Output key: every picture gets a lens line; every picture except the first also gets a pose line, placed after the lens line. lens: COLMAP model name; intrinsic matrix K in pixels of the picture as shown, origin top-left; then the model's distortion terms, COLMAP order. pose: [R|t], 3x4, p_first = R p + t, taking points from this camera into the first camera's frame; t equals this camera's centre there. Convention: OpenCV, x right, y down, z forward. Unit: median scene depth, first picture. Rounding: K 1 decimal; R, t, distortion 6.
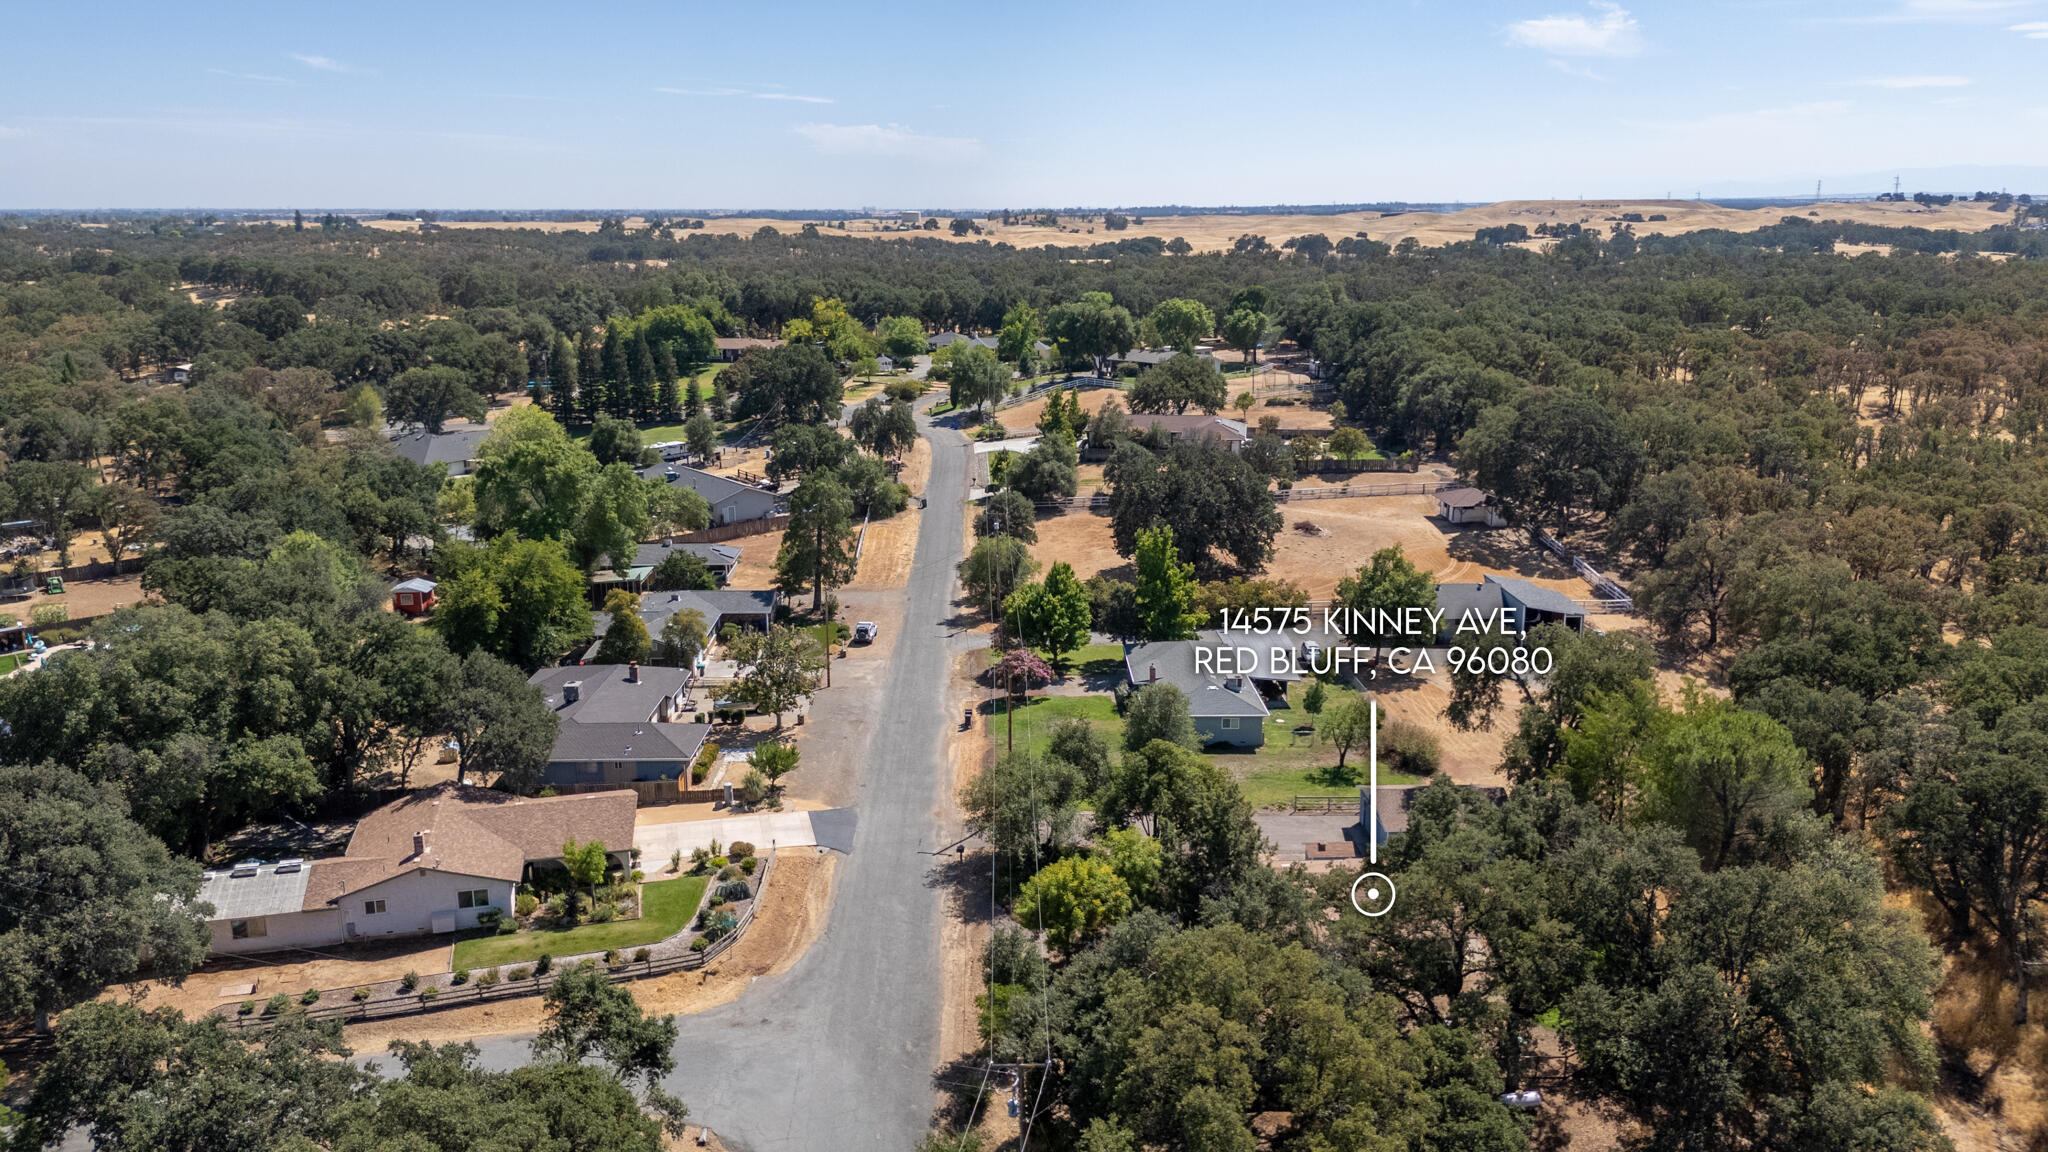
lens RADIAL K [[1527.2, 0, 1026.8], [0, 1527.2, 575.5], [0, 0, 1]] dist [0.062839, -0.067908]
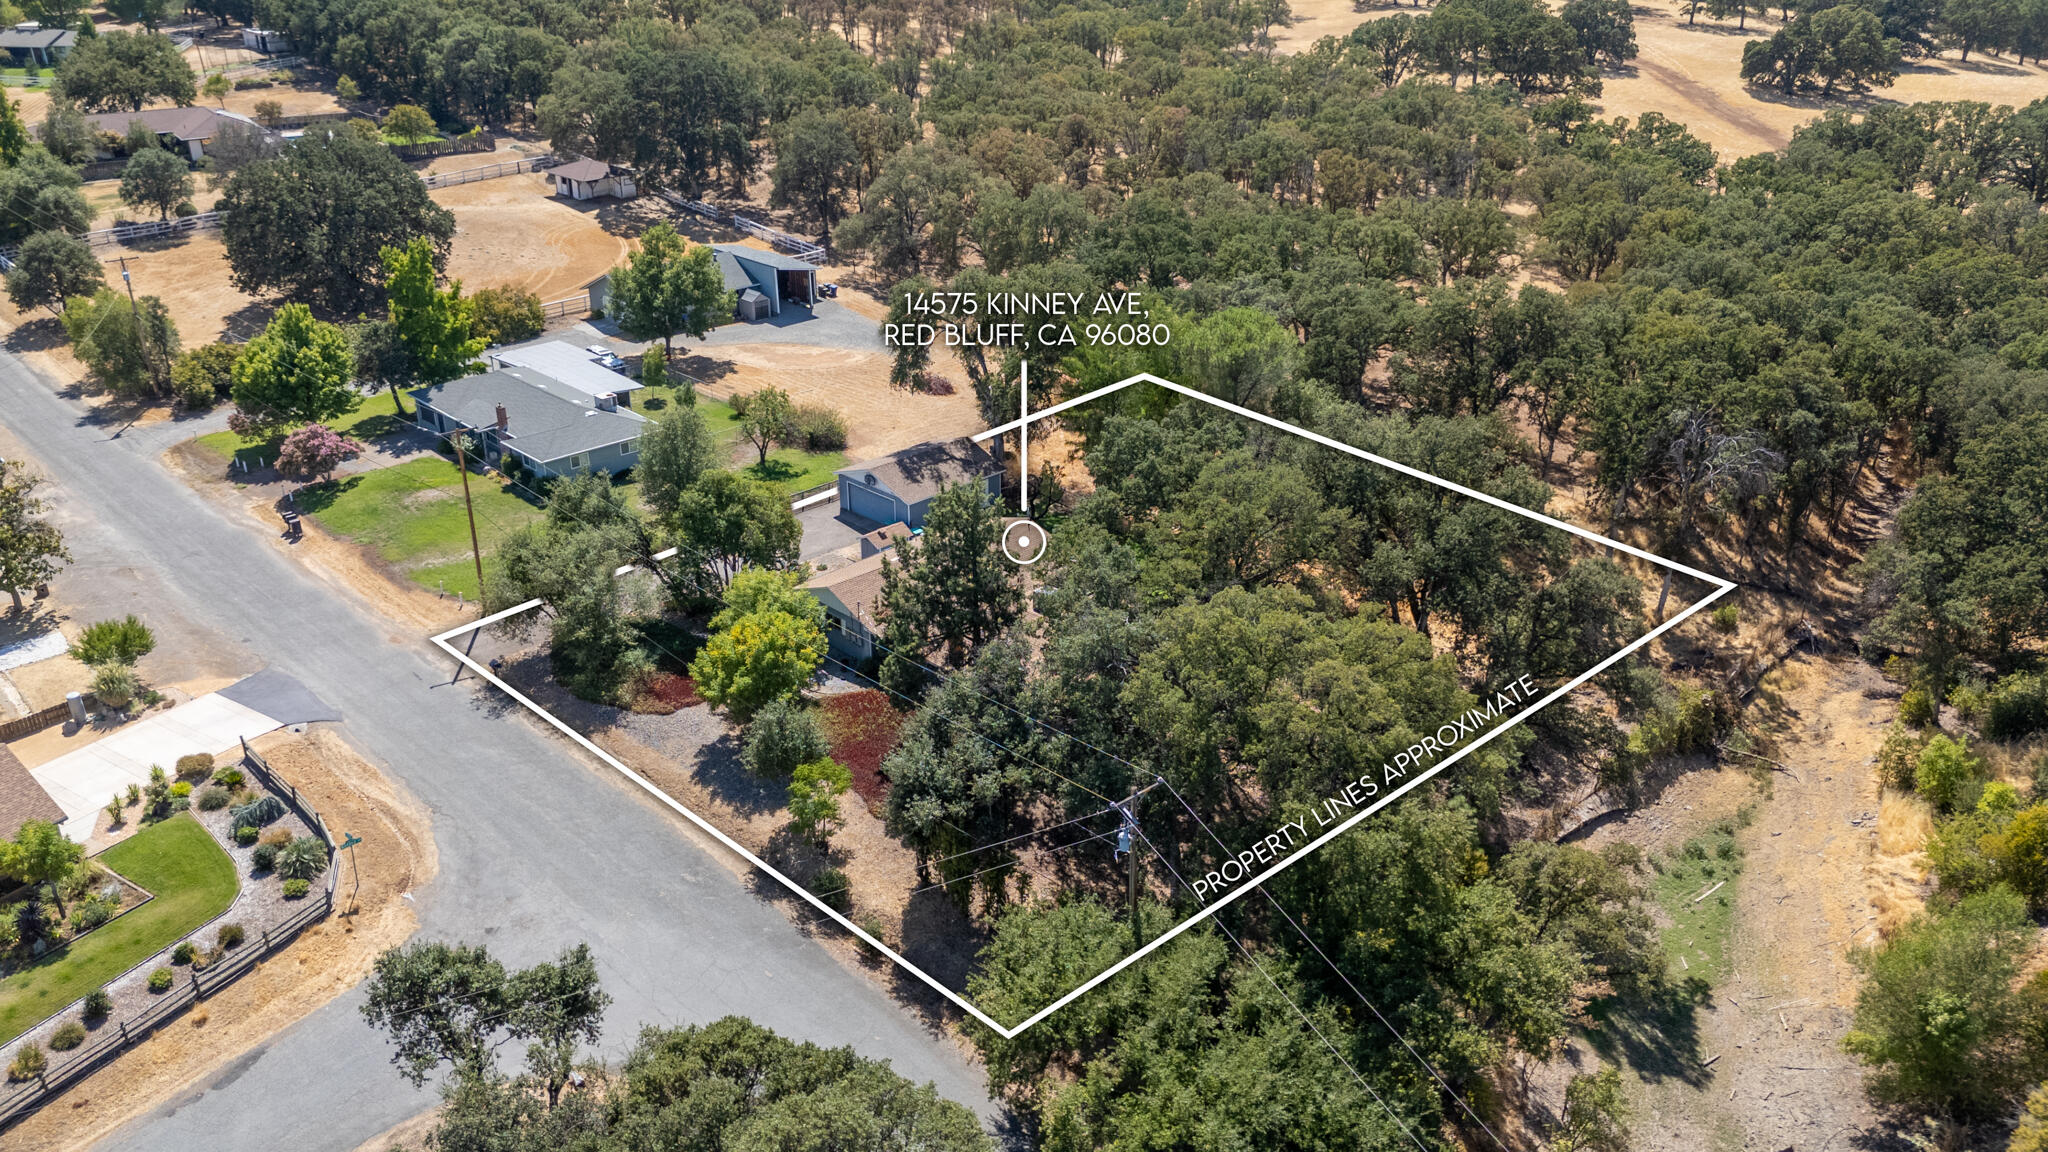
lens RADIAL K [[1527.2, 0, 1024.1], [0, 1527.2, 579.5], [0, 0, 1]] dist [0.062839, -0.067908]
pose [[0.716569, -0.289099, 0.634784, -0.302603], [0.152912, 0.953034, 0.261426, -0.029339], [-0.680549, -0.090263, 0.727122, 0.193211]]
